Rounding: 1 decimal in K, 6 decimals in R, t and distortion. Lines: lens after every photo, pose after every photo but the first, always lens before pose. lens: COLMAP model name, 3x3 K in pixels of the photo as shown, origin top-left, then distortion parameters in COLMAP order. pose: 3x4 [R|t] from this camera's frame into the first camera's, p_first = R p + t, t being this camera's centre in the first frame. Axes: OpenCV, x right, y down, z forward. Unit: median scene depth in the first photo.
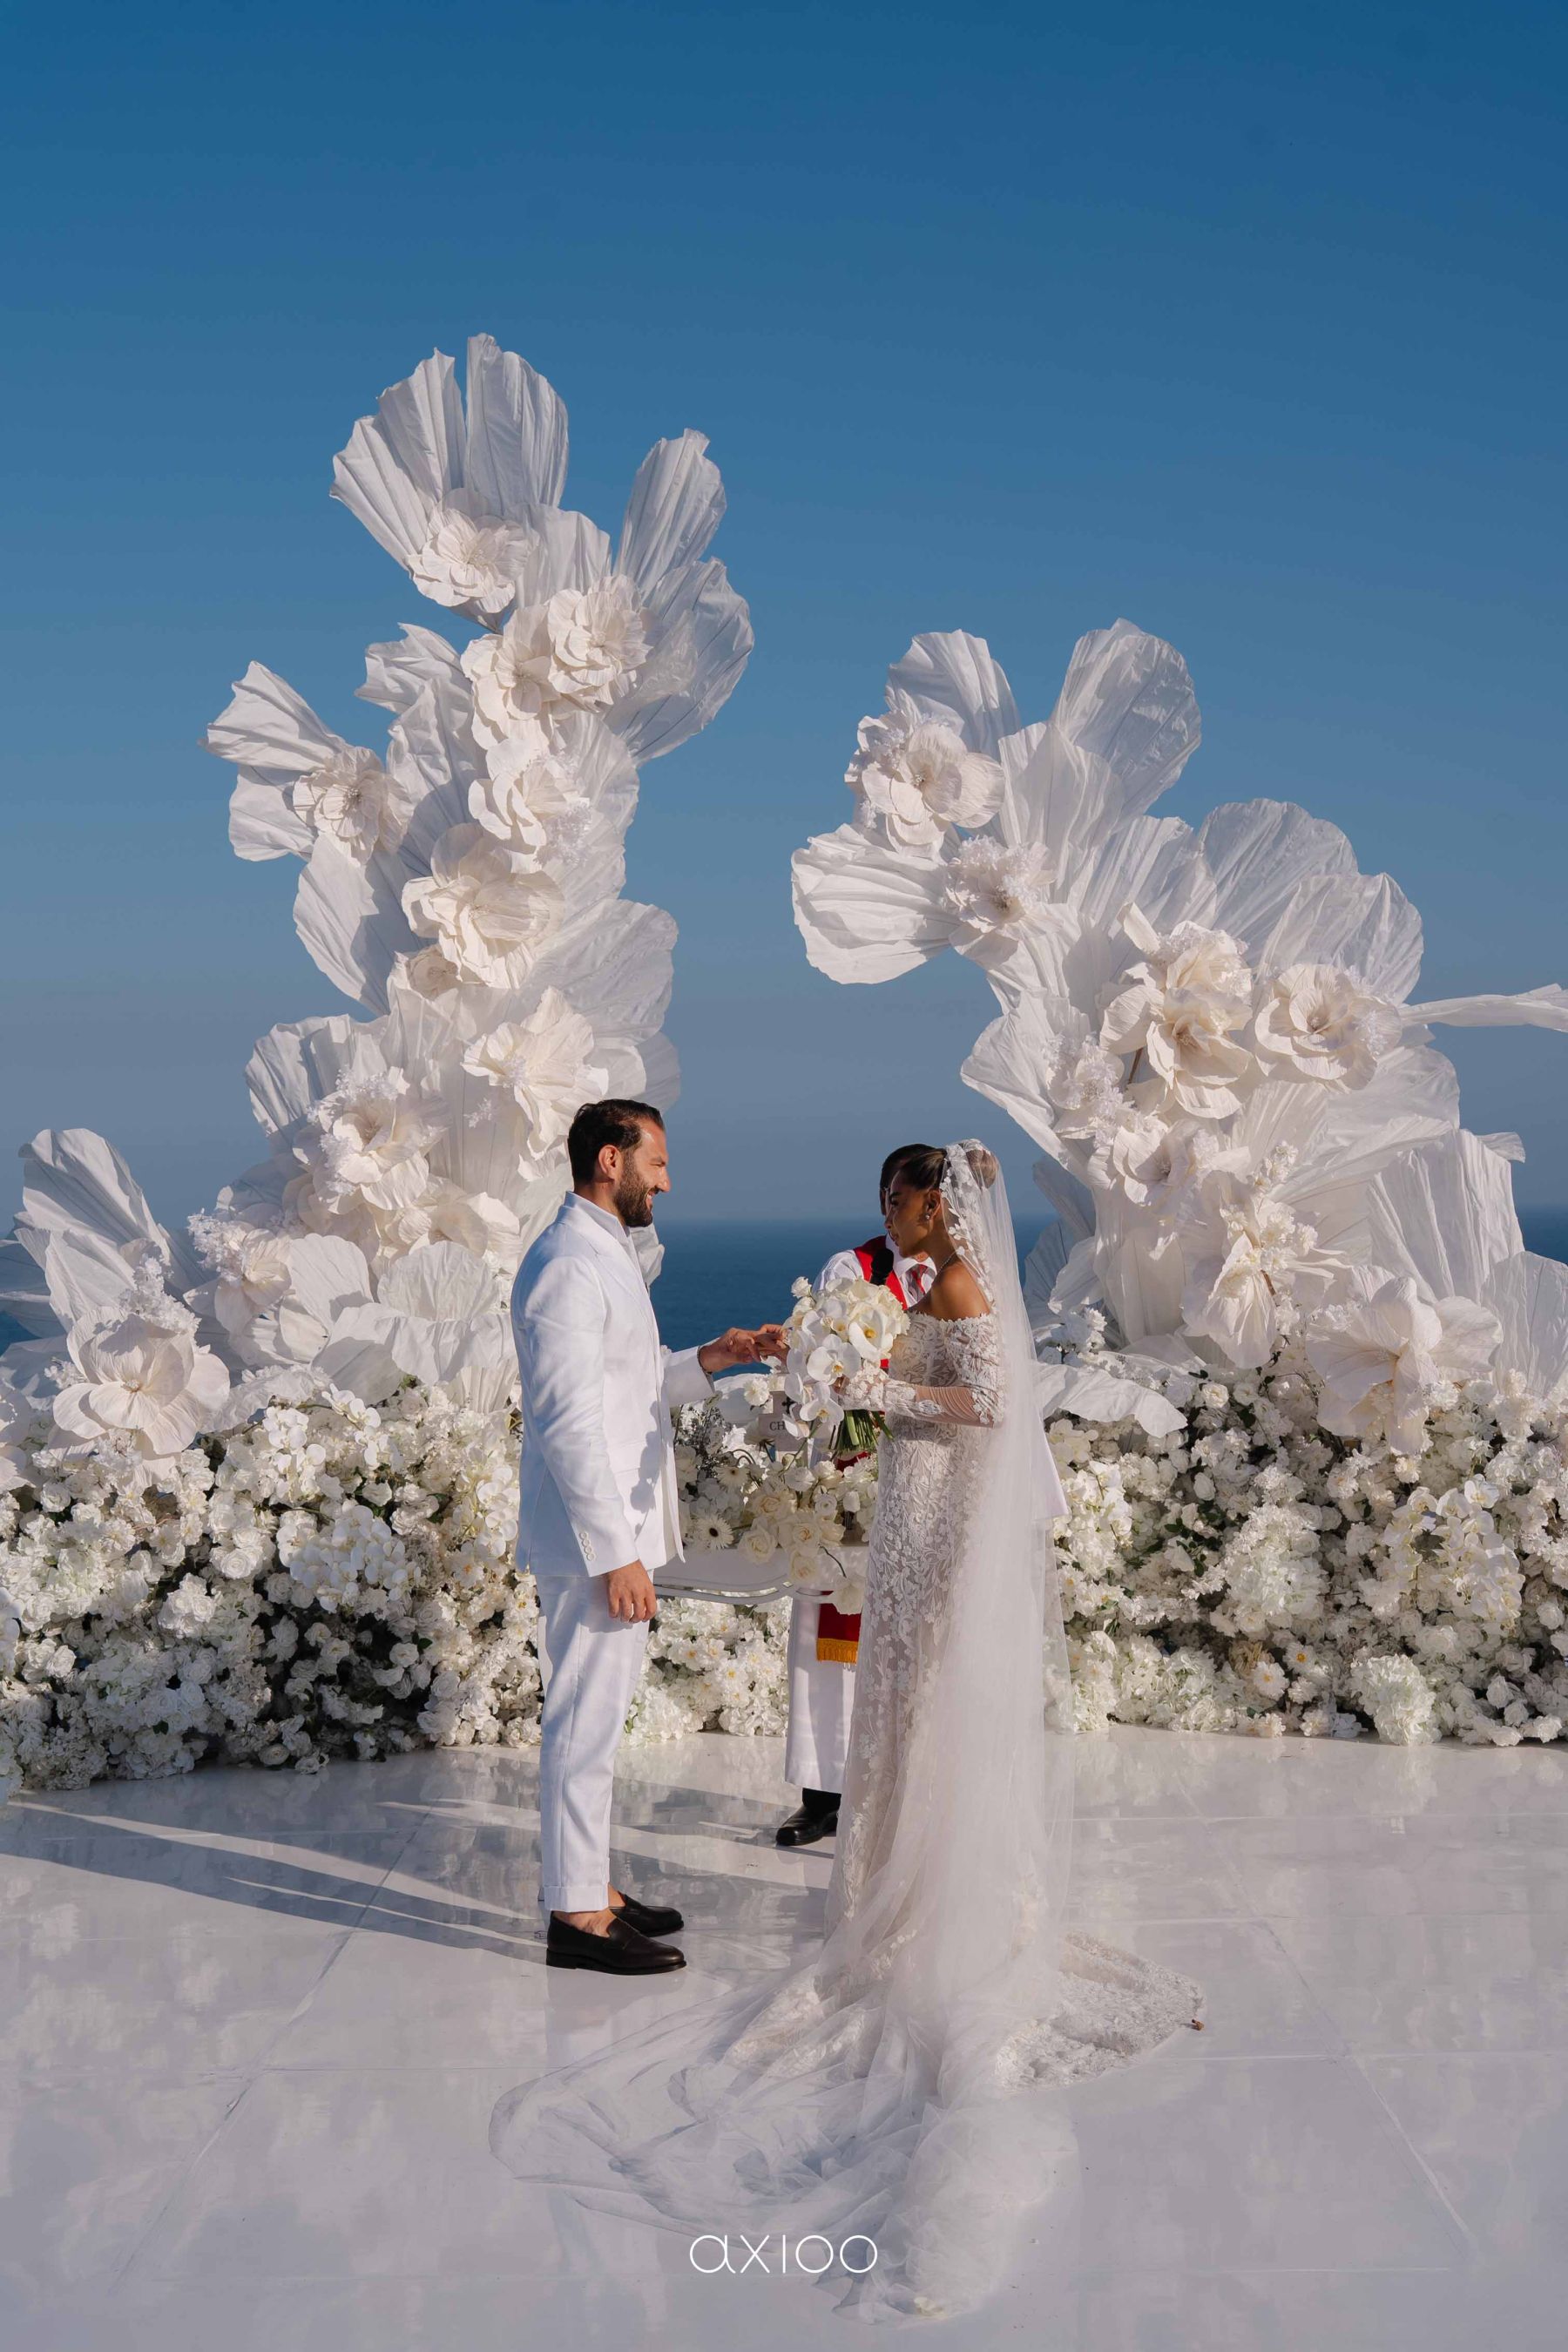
lens RADIAL K [[2660.0, 0, 774.5], [0, 2660.0, 1167.7], [0, 0, 1]] dist [-0.001597, -0.005770]
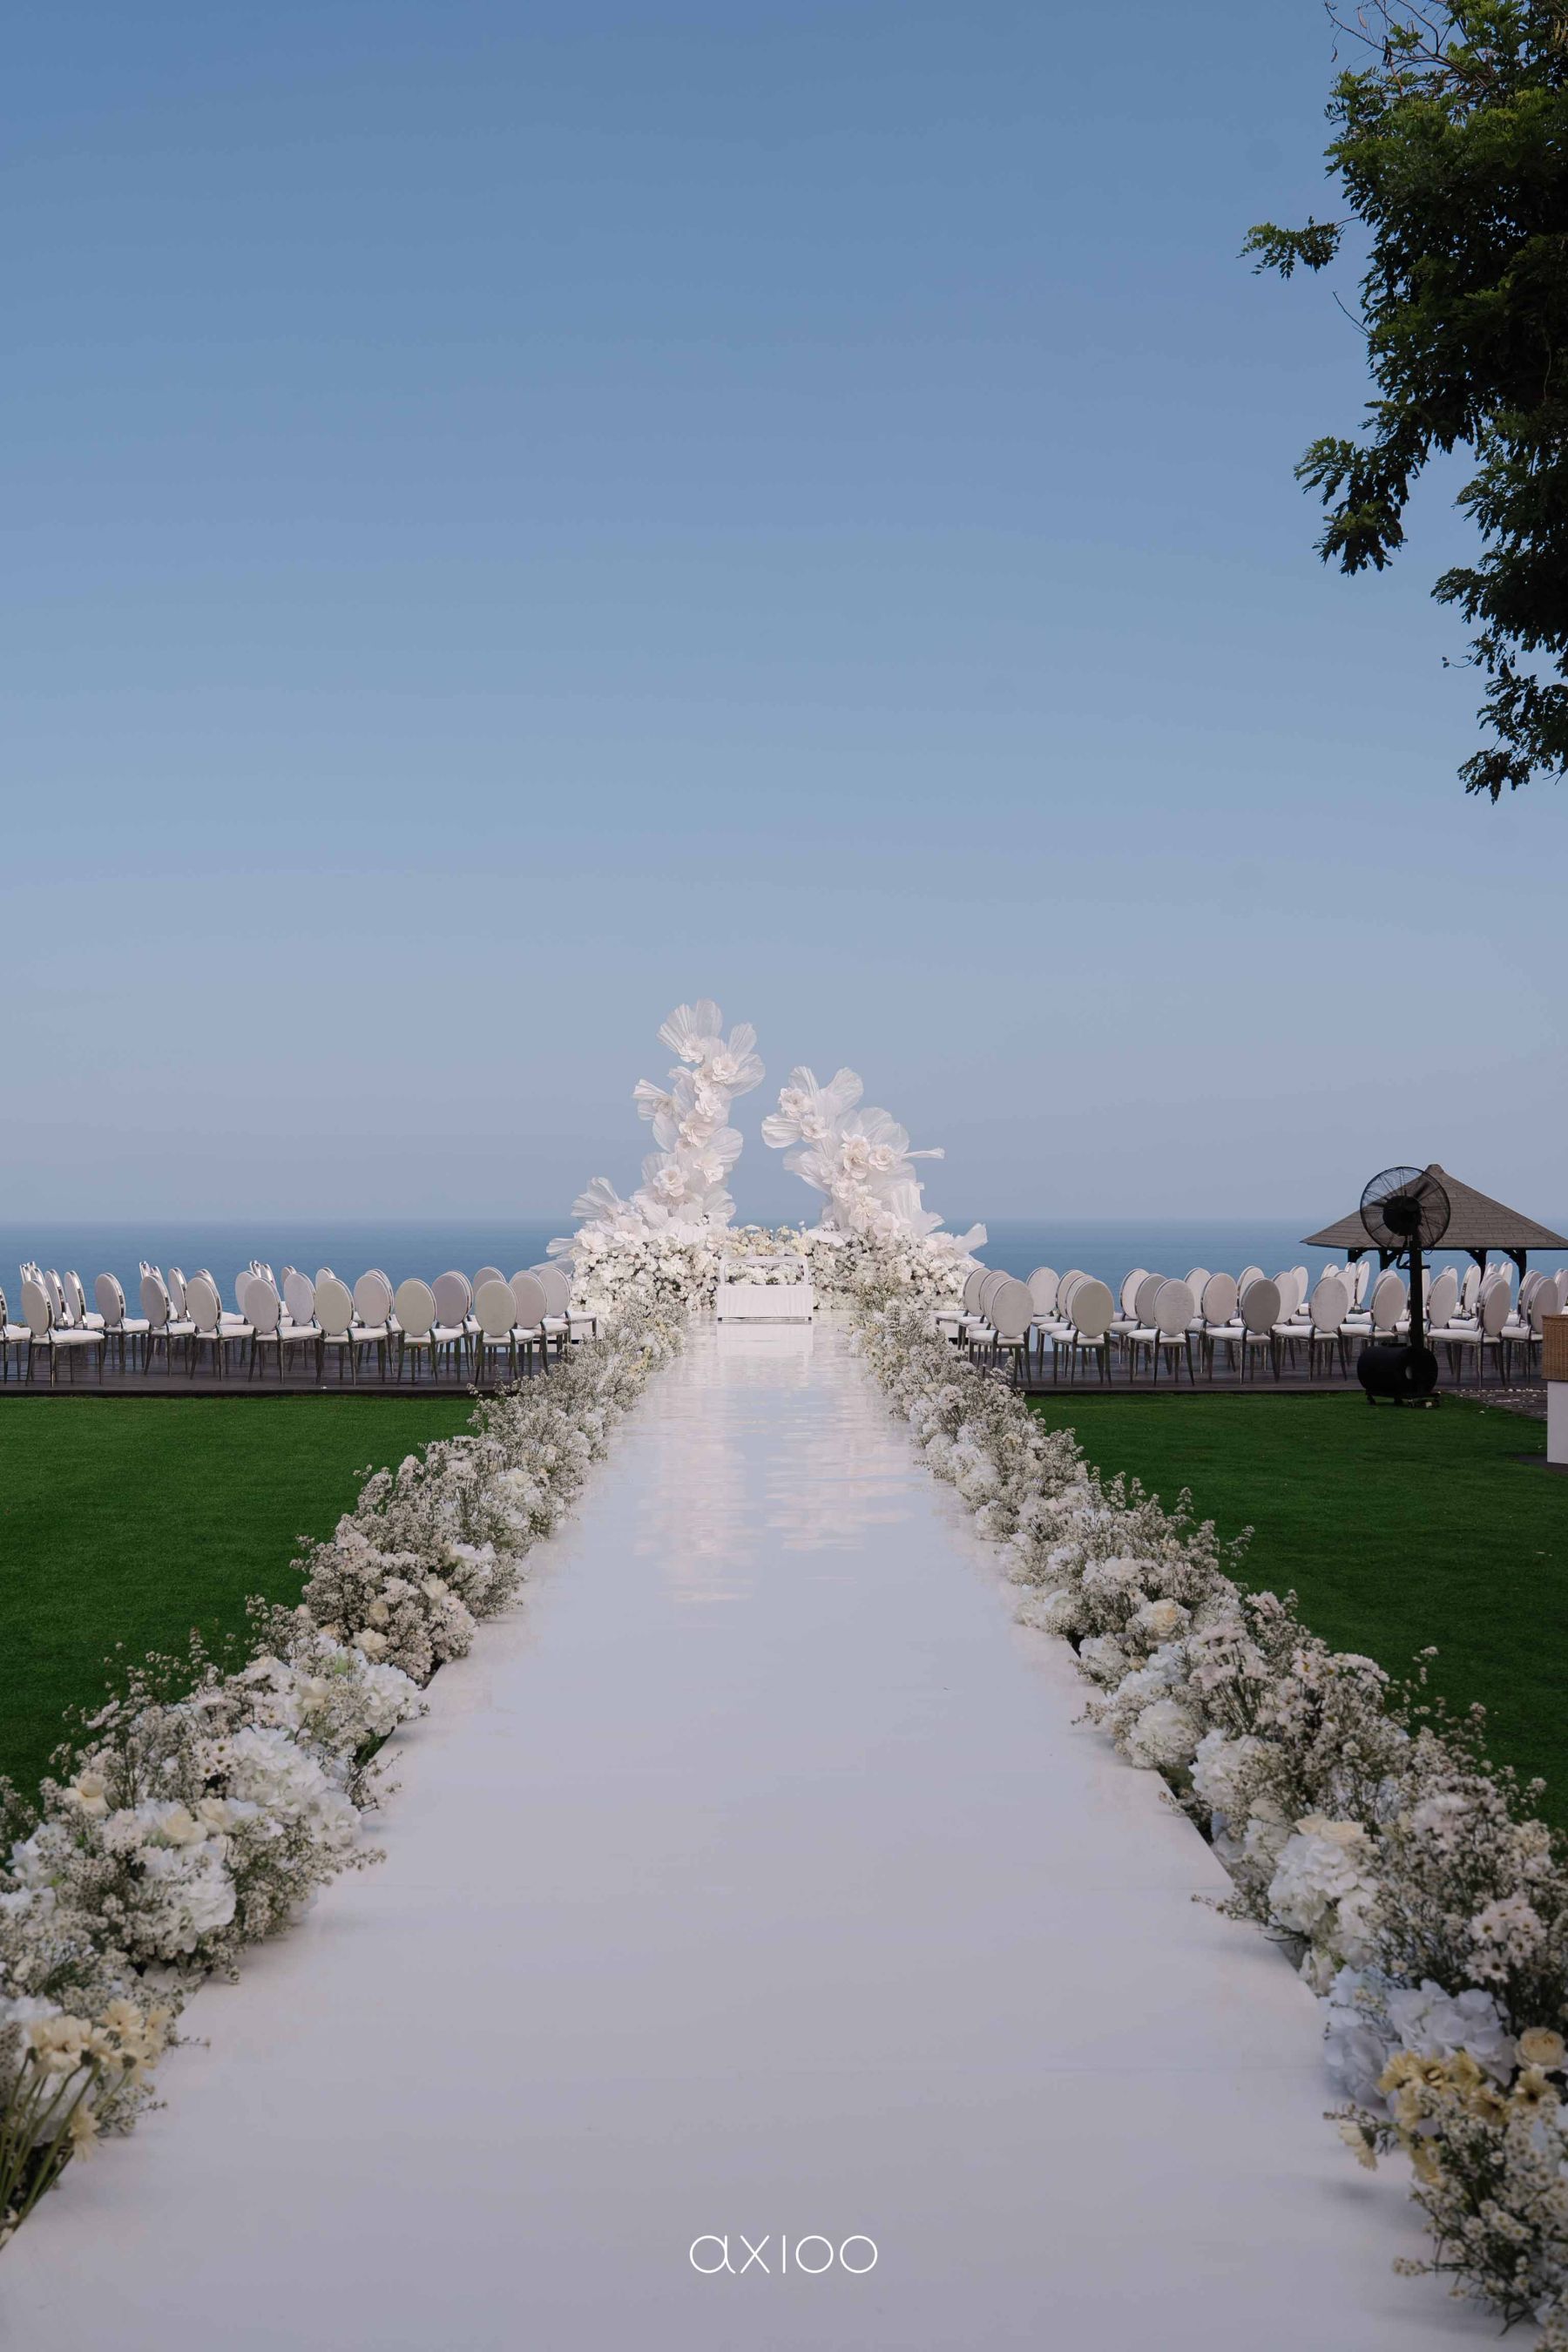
lens RADIAL K [[2430.5, 0, 794.2], [0, 2430.5, 1154.6], [0, 0, 1]] dist [0.002006, 0.000154]
pose [[0.999802, 0.014281, 0.013821, -0.002685], [-0.014162, 0.999862, -0.008710, -0.023485], [-0.013944, 0.008513, 0.999867, -3.285431]]
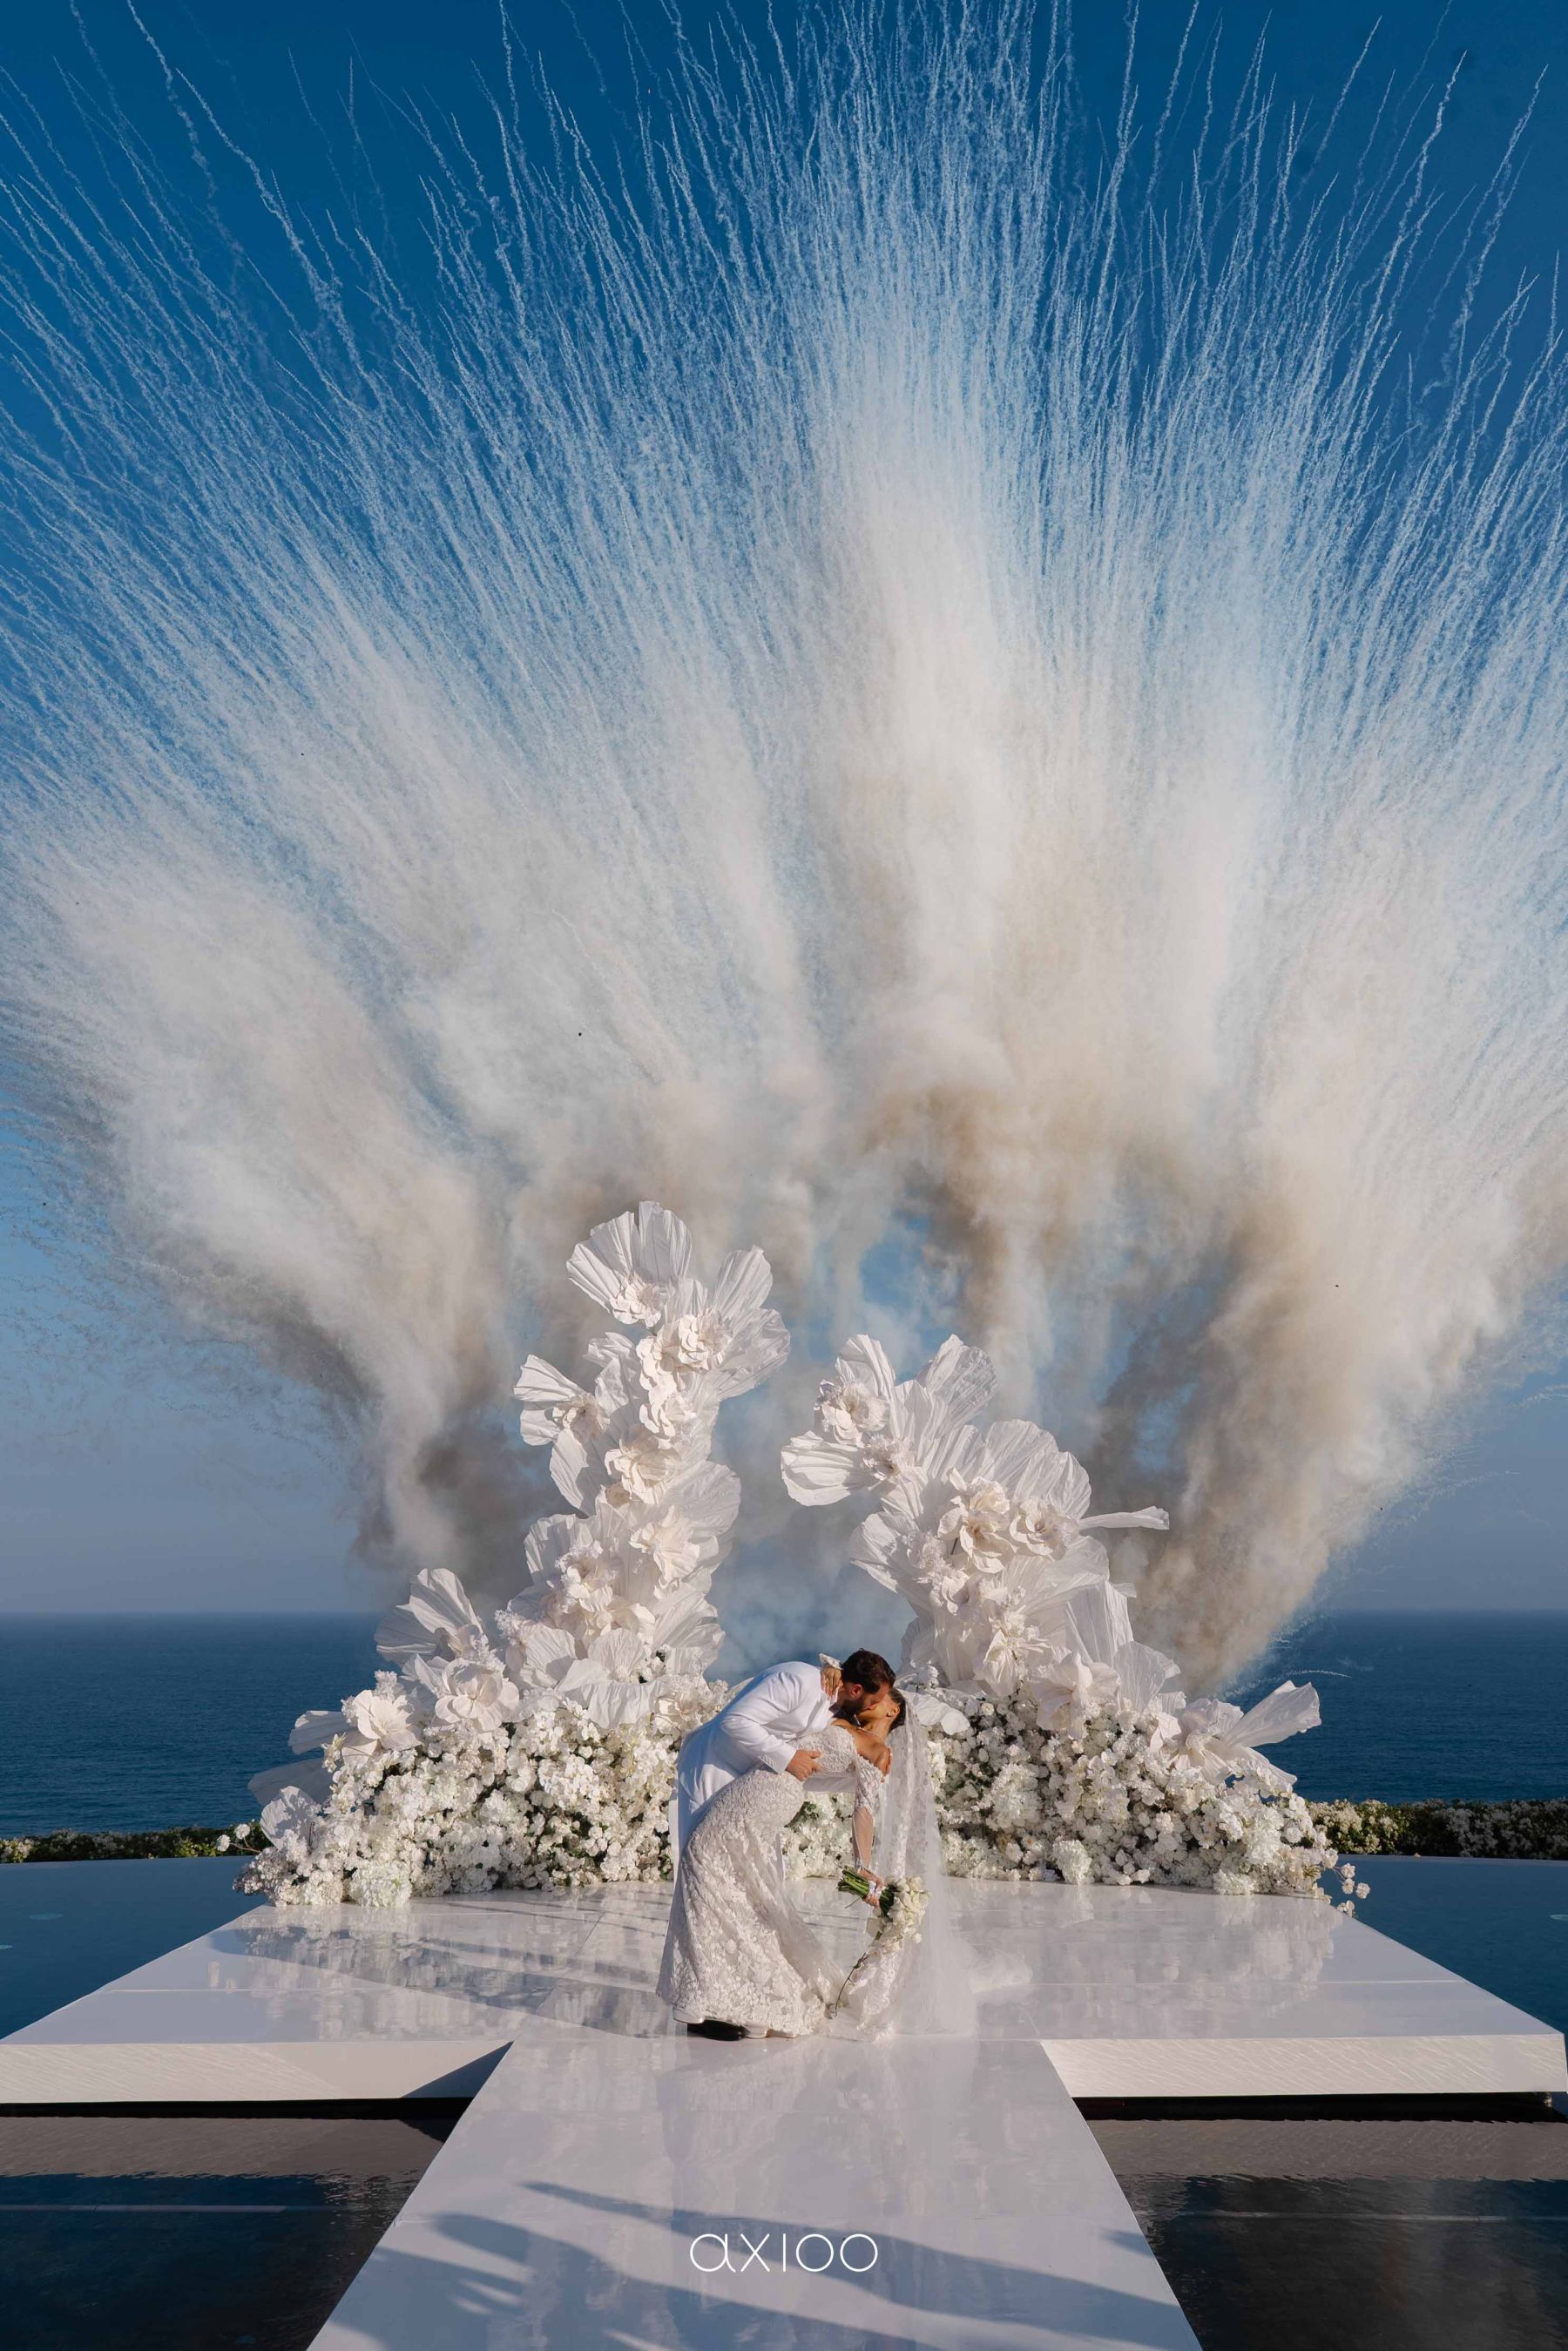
lens RADIAL K [[1724.5, 0, 814.8], [0, 1724.5, 1217.9], [0, 0, 1]] dist [0.006505, -0.000033]
pose [[0.999731, 0.018622, 0.013805, 0.003924], [-0.015418, 0.978871, -0.203897, -0.013948], [-0.017310, 0.203629, 0.978895, -0.403768]]
